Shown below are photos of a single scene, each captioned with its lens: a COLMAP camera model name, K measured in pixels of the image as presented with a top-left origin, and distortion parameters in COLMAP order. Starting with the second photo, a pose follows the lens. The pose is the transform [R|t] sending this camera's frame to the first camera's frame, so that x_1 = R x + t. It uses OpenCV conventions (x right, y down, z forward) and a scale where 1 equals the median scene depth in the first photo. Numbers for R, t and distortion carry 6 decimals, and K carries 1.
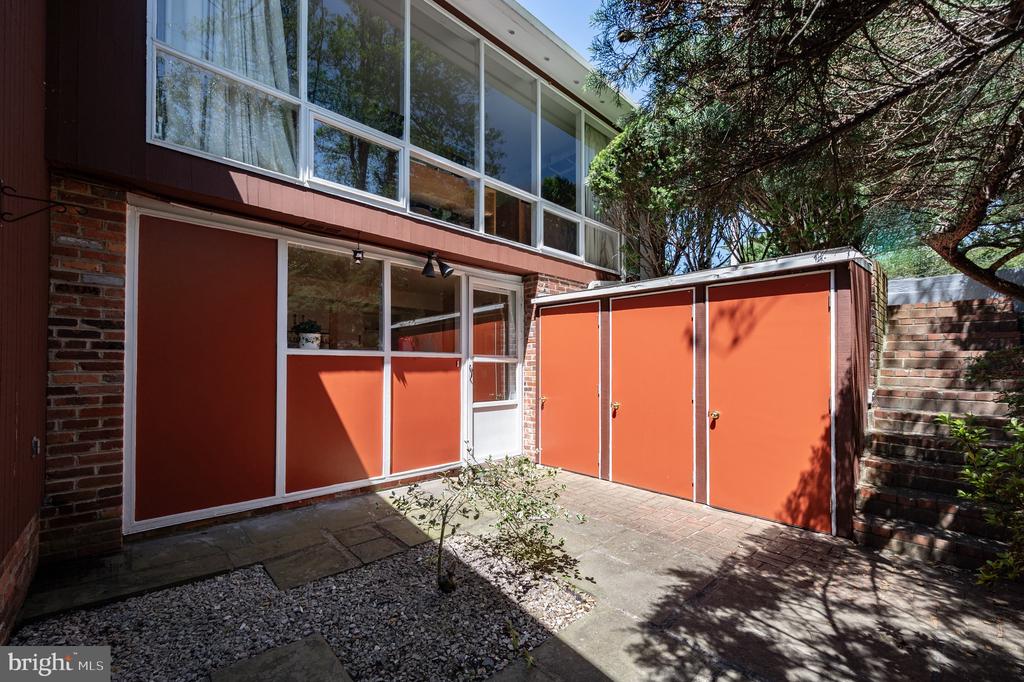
lens RADIAL K [[417.3, 0, 482.4], [0, 417.3, 368.7], [0, 0, 1]] dist [0.000131, -0.001689]
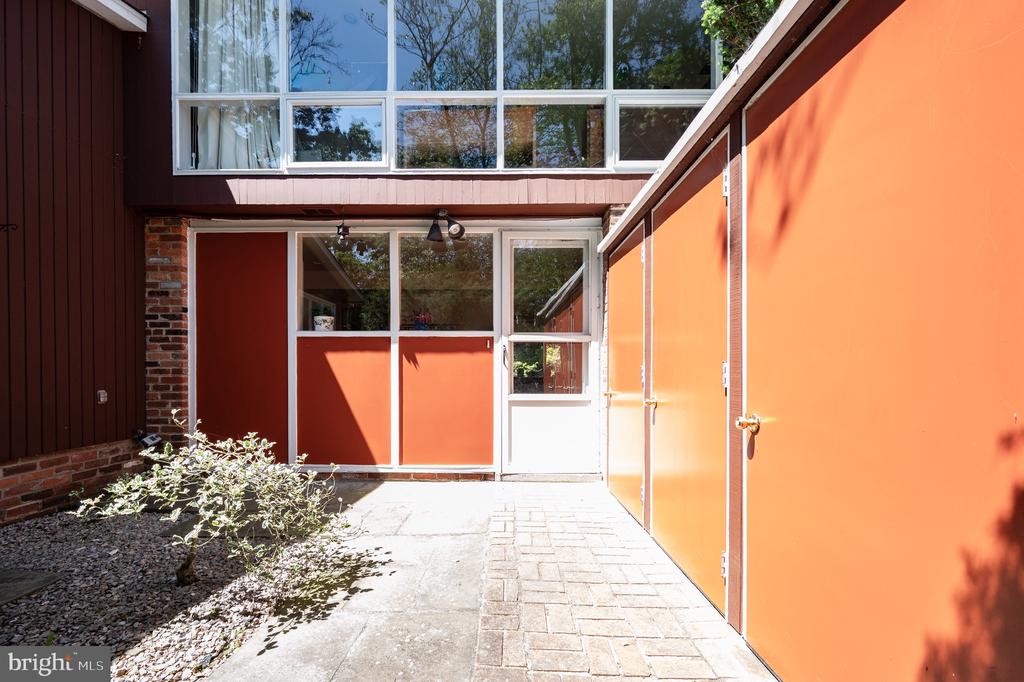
lens RADIAL K [[417.3, 0, 499.3], [0, 417.3, 382.0], [0, 0, 1]] dist [0.000131, -0.001689]
pose [[0.741625, 0.010485, -0.670733, 0.723528], [-0.003537, 0.999925, 0.011721, 0.078042], [0.670806, -0.006321, 0.741606, 0.603395]]
